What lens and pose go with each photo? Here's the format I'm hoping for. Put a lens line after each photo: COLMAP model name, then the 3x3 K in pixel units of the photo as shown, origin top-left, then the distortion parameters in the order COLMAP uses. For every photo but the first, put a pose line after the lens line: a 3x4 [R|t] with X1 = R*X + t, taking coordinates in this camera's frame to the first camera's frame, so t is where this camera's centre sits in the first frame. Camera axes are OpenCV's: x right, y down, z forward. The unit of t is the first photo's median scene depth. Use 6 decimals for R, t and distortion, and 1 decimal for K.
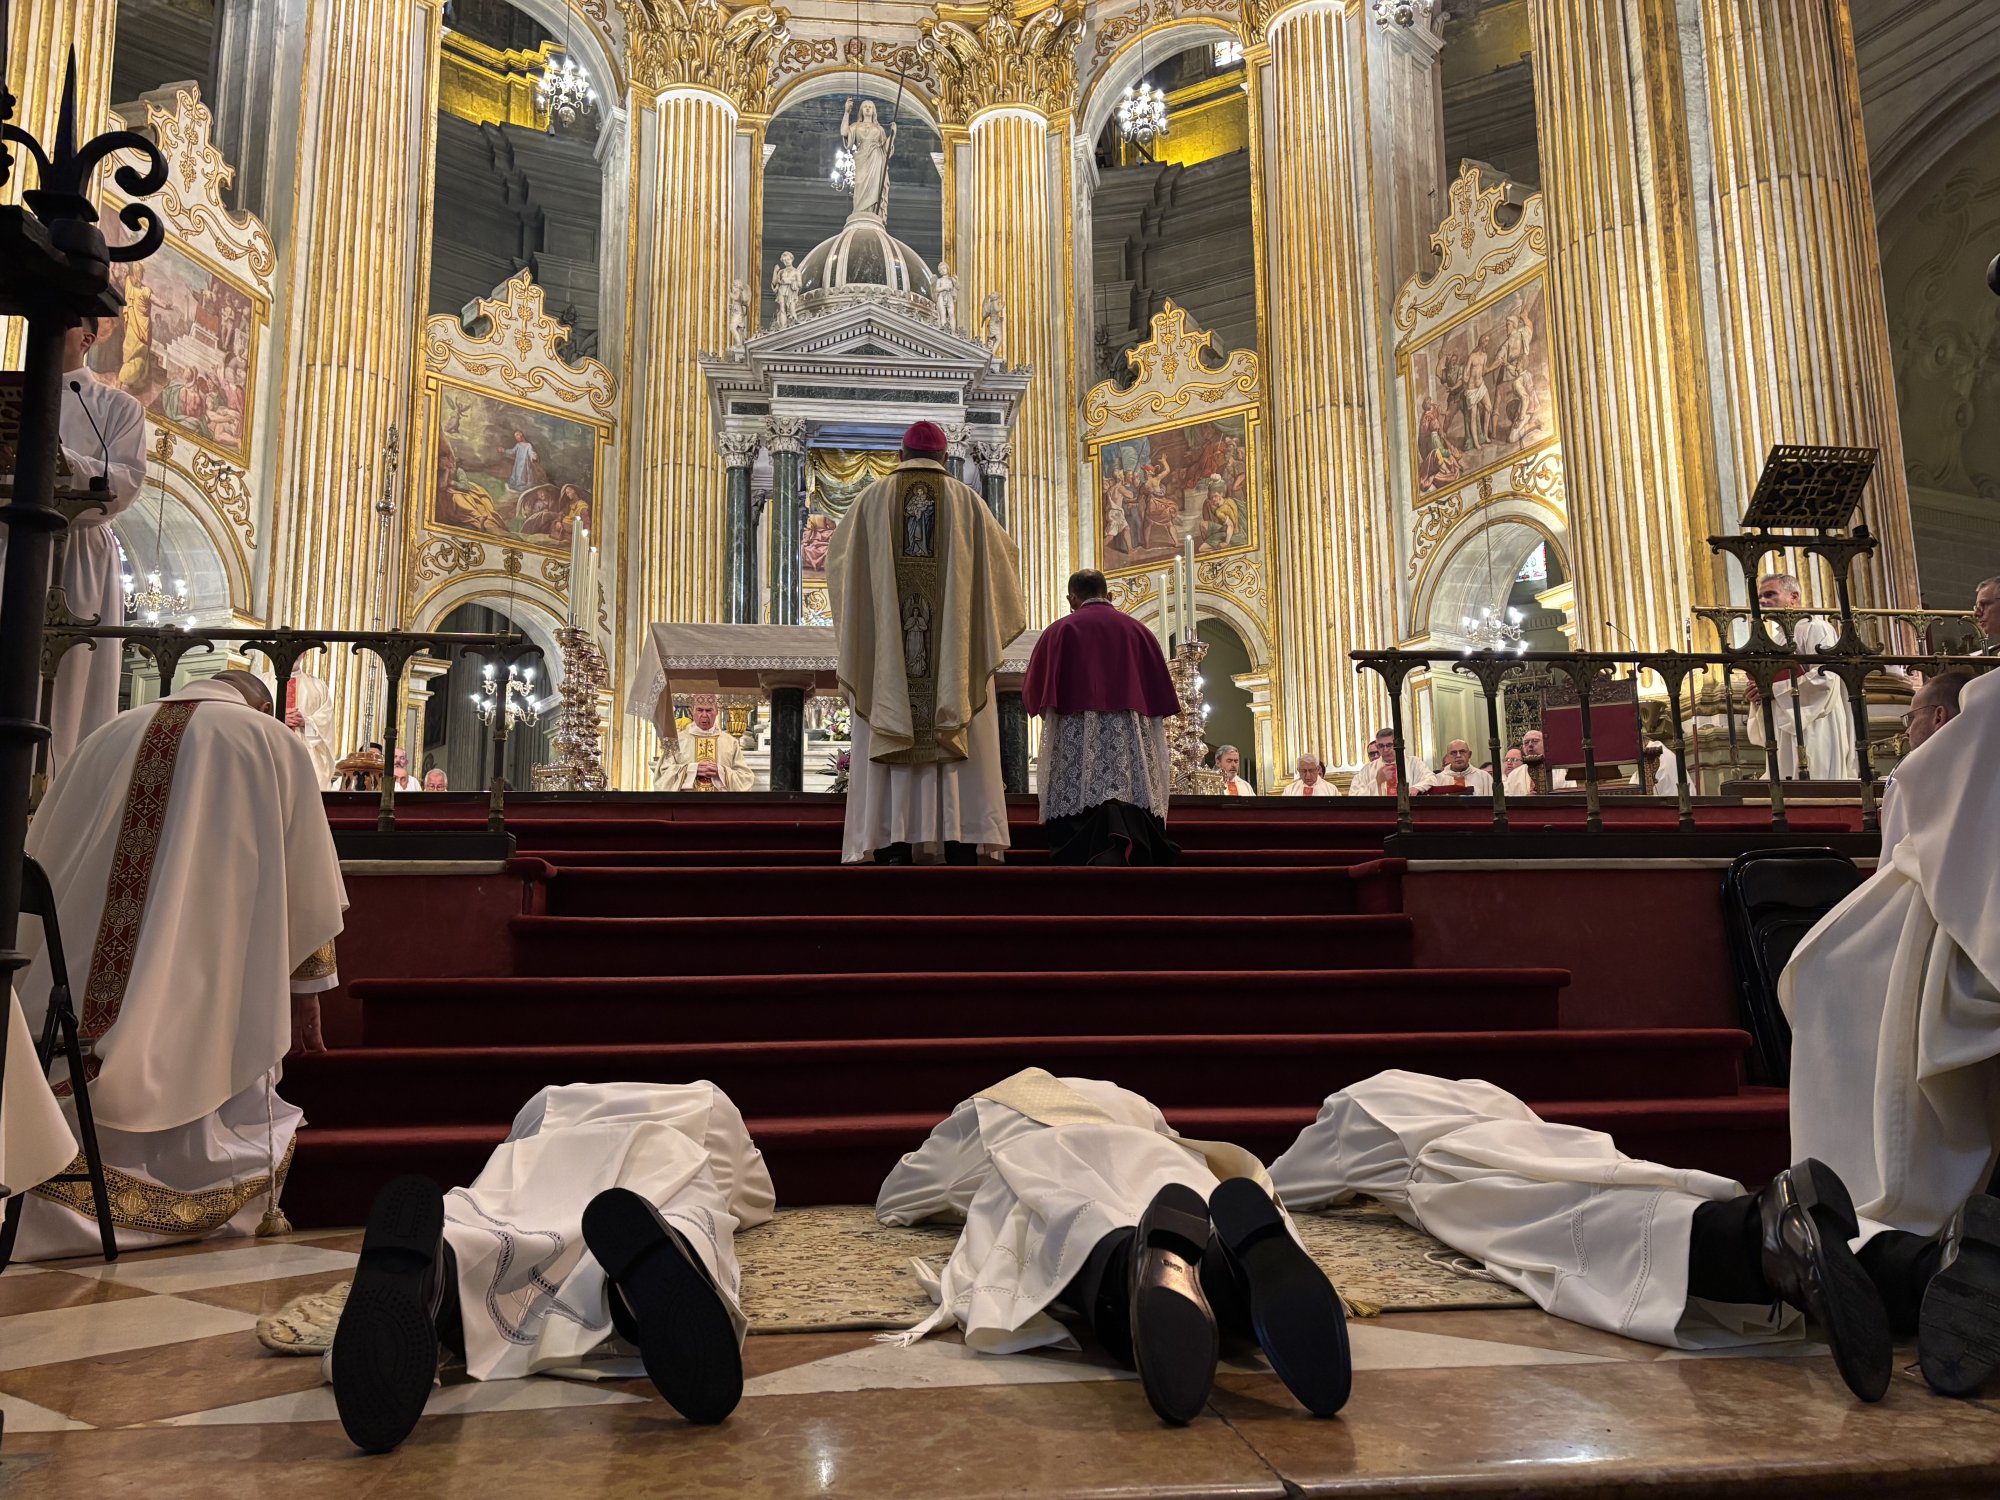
lens RADIAL K [[1504.4, 0, 1000.2], [0, 1504.4, 753.3], [0, 0, 1]] dist [0.030988, 0.000101]
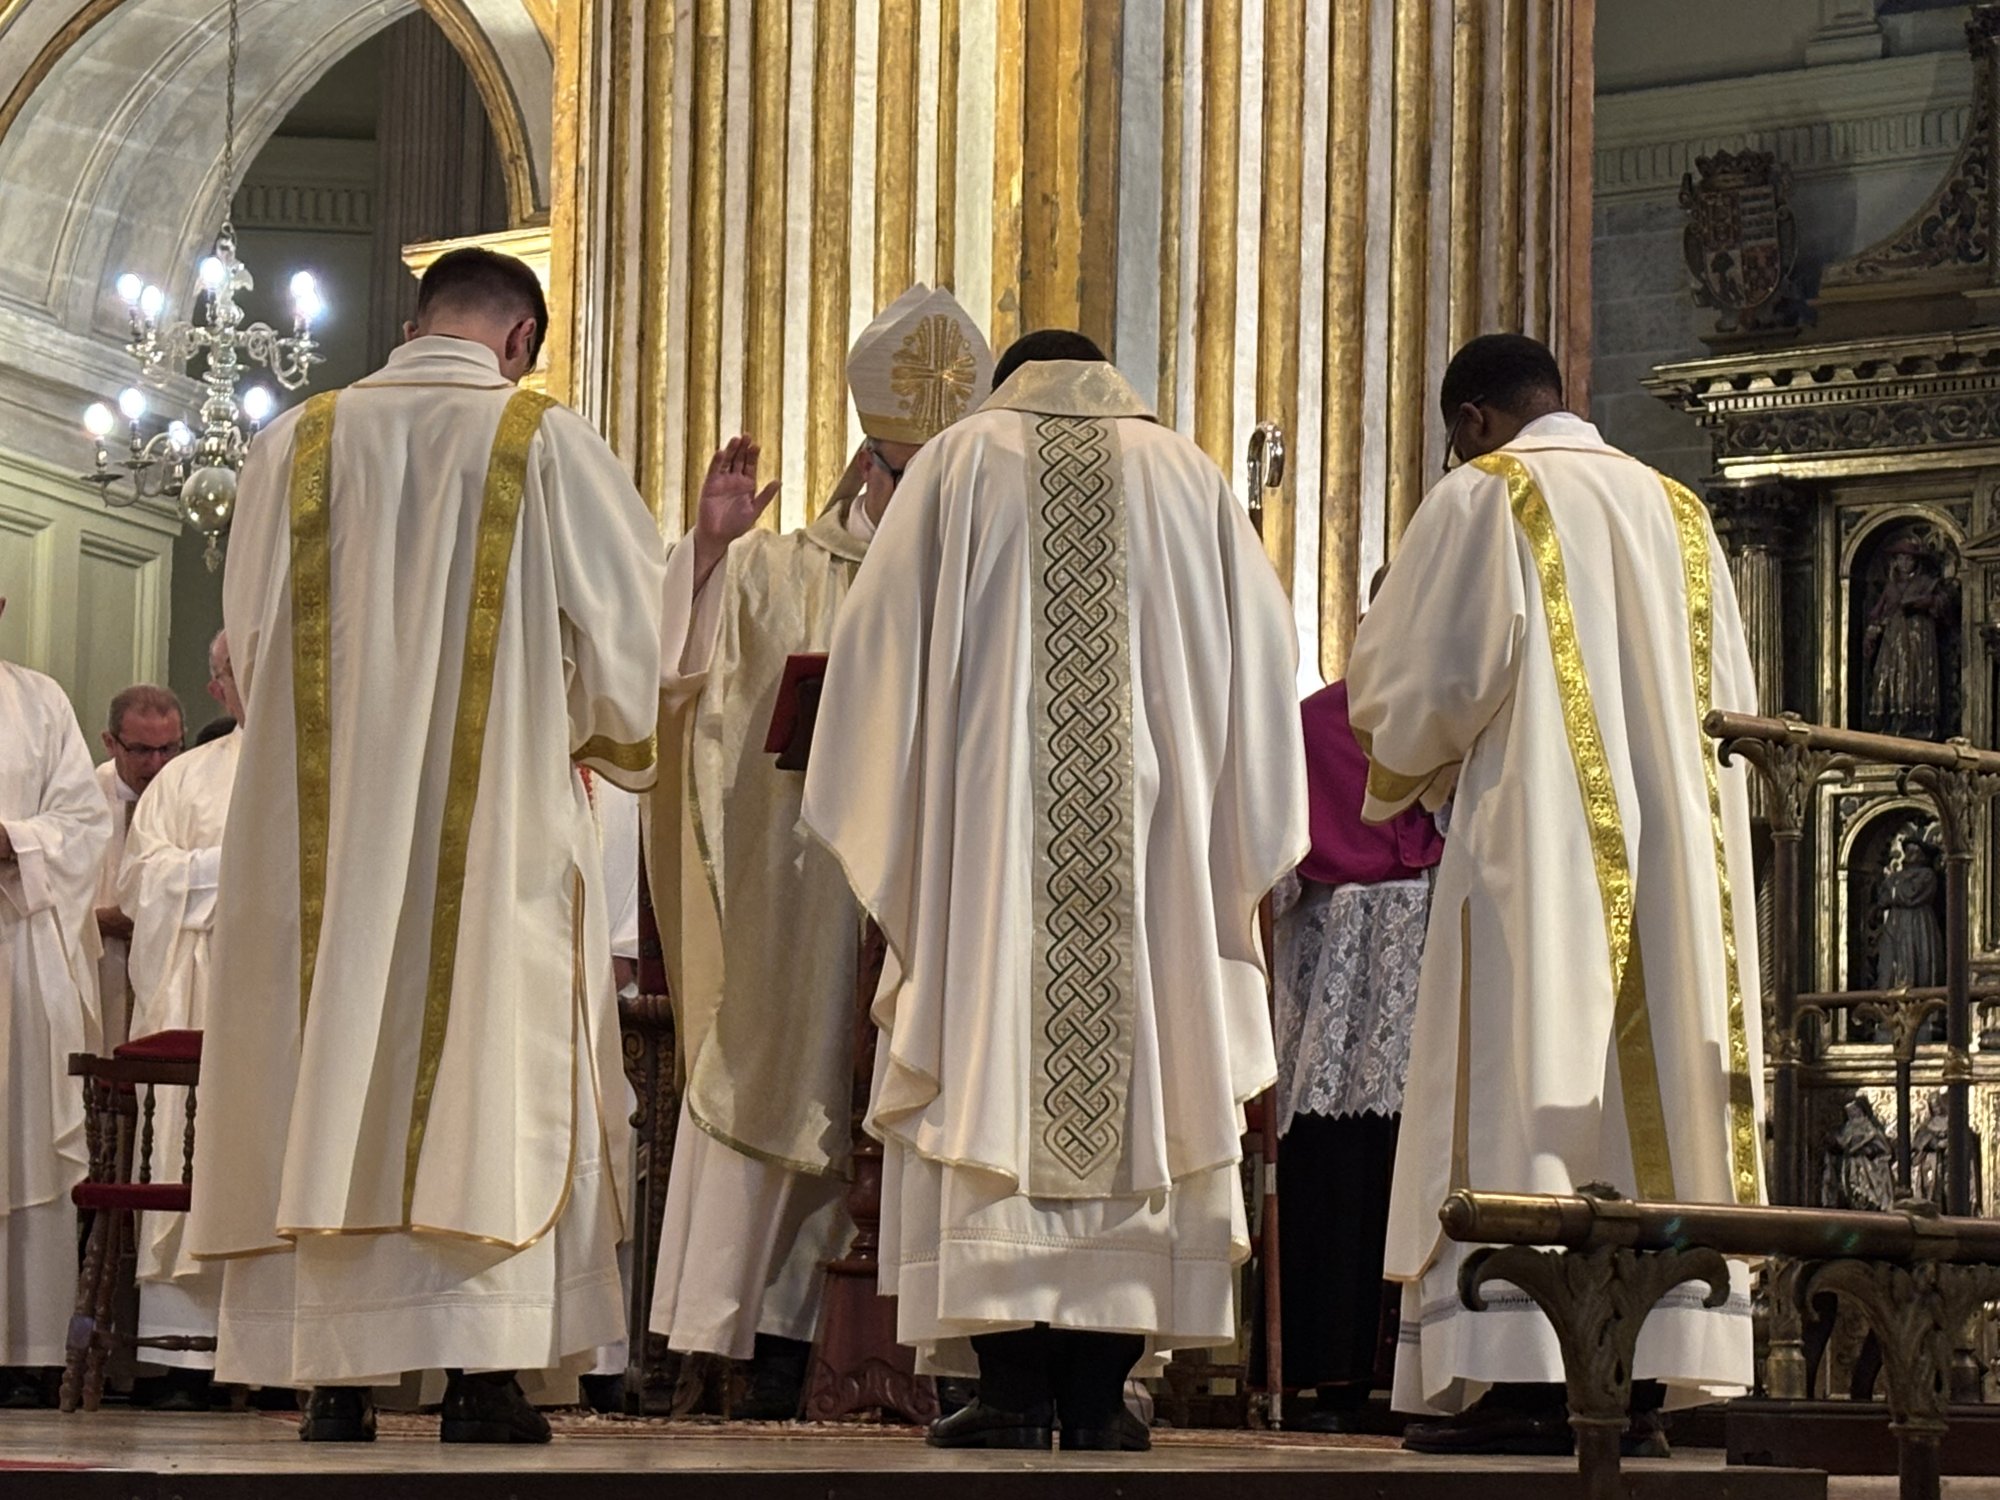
lens RADIAL K [[5129.9, 0, 1002.9], [0, 5129.9, 765.6], [0, 0, 1]] dist [0.273474, -1.239049]
pose [[0.828613, 0.095619, 0.551596, -0.059674], [-0.125988, 0.991881, 0.017318, -0.039443], [-0.545461, -0.083845, 0.833932, 0.146383]]
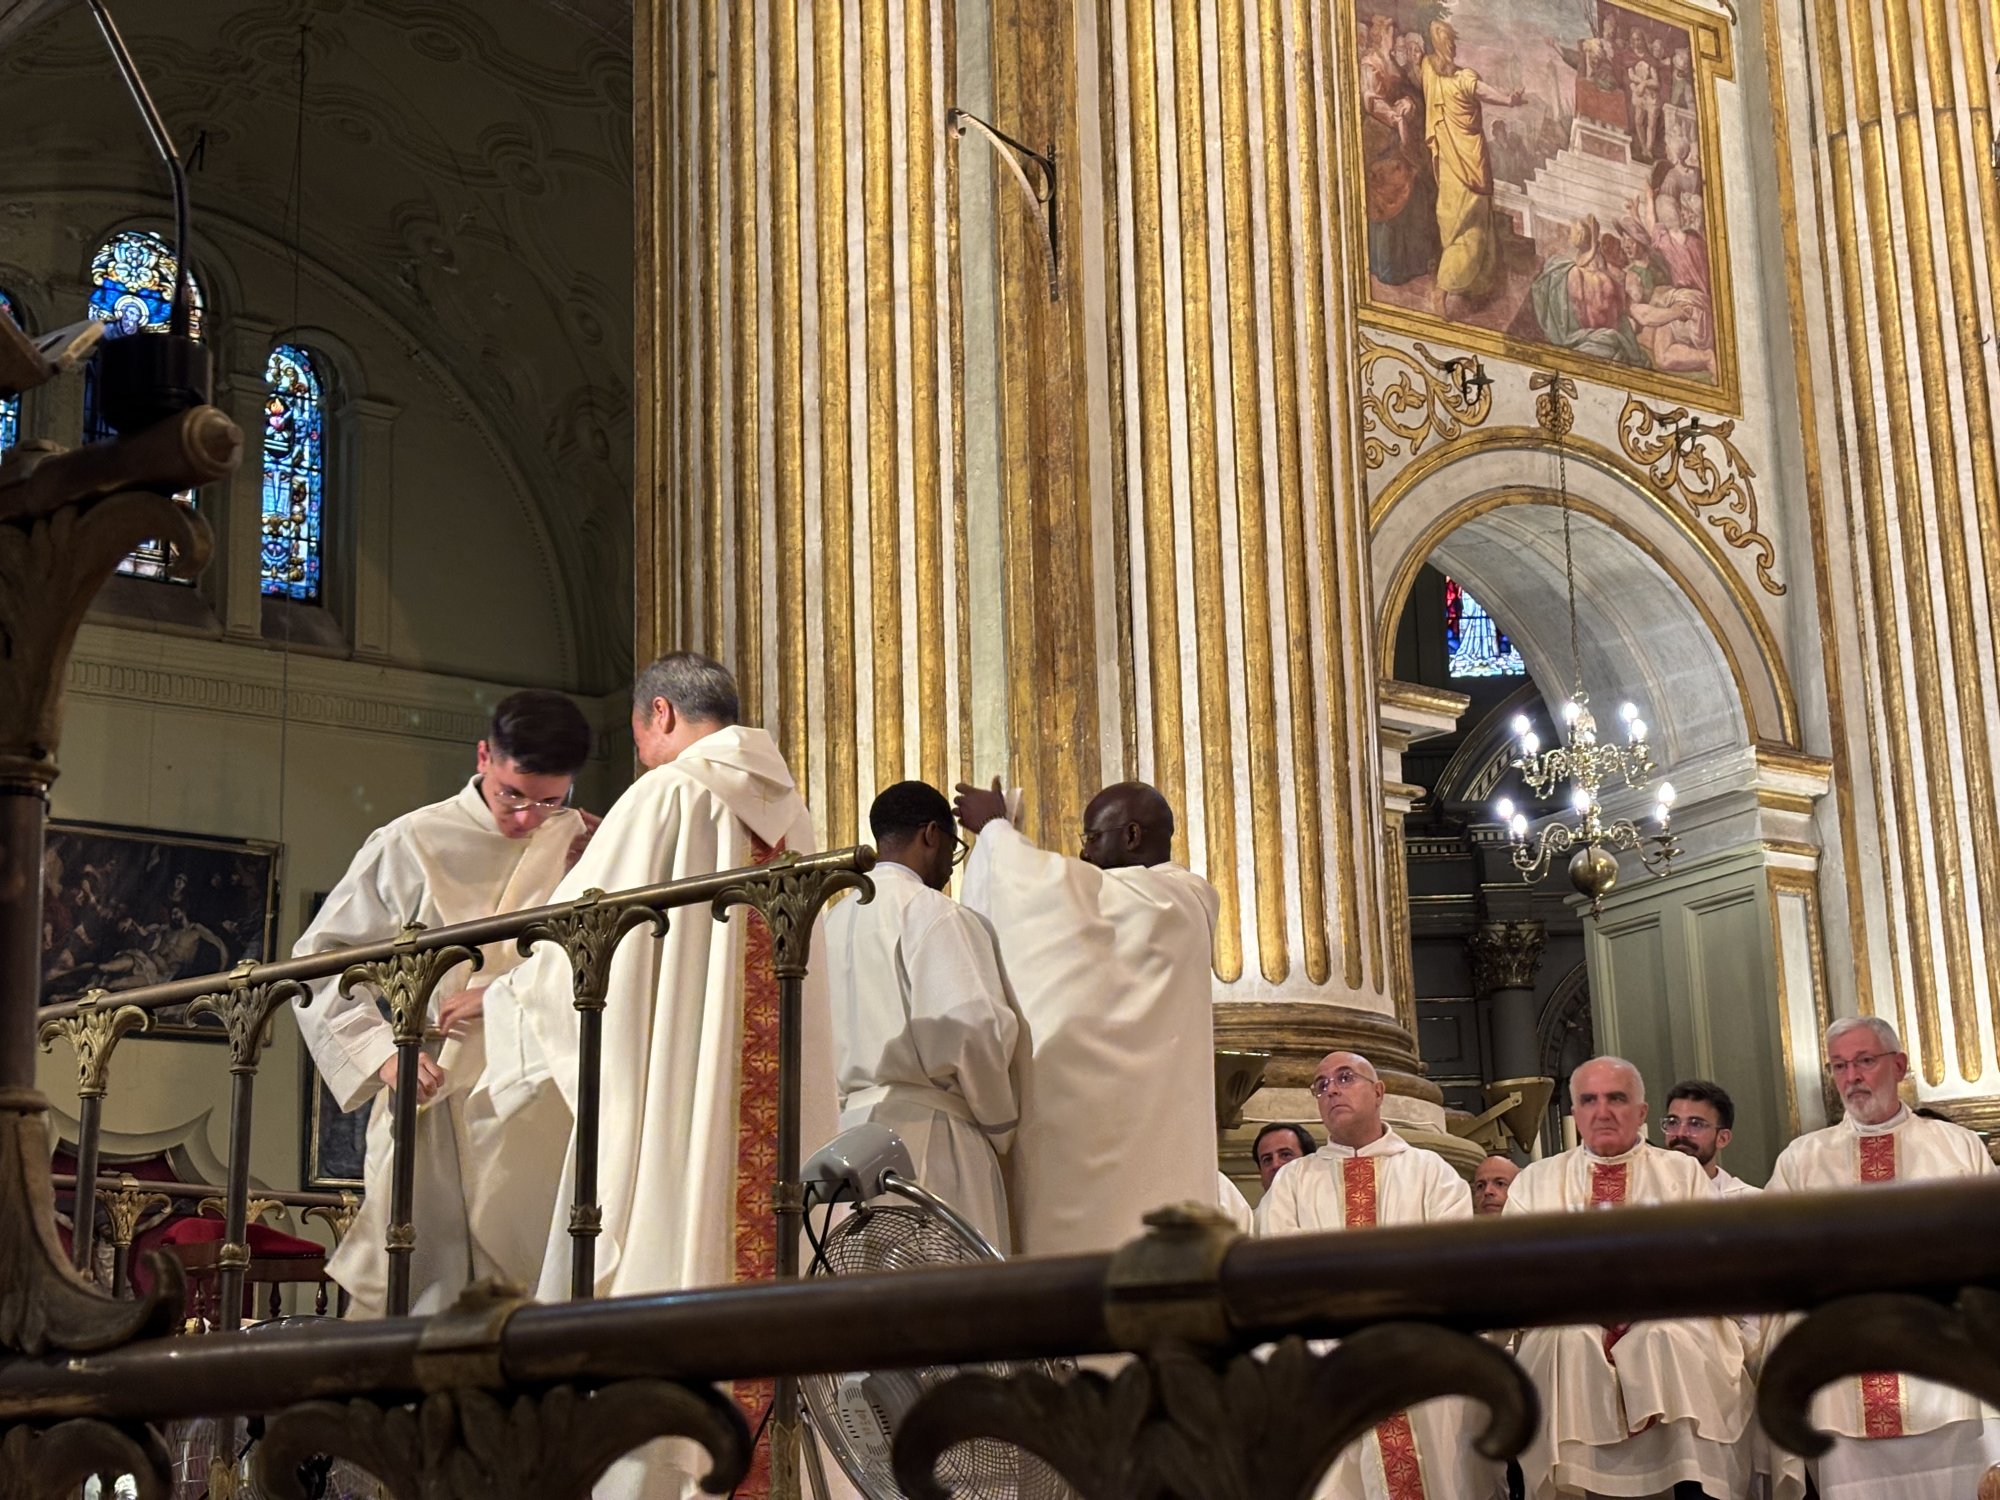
lens RADIAL K [[2976.4, 0, 1004.6], [0, 2976.4, 757.5], [0, 0, 1]] dist [0.231111, -0.871805]
pose [[0.720817, -0.175313, -0.670588, -0.093216], [0.136073, 0.984449, -0.111101, -0.026433], [0.679638, -0.011165, 0.733463, 0.236062]]
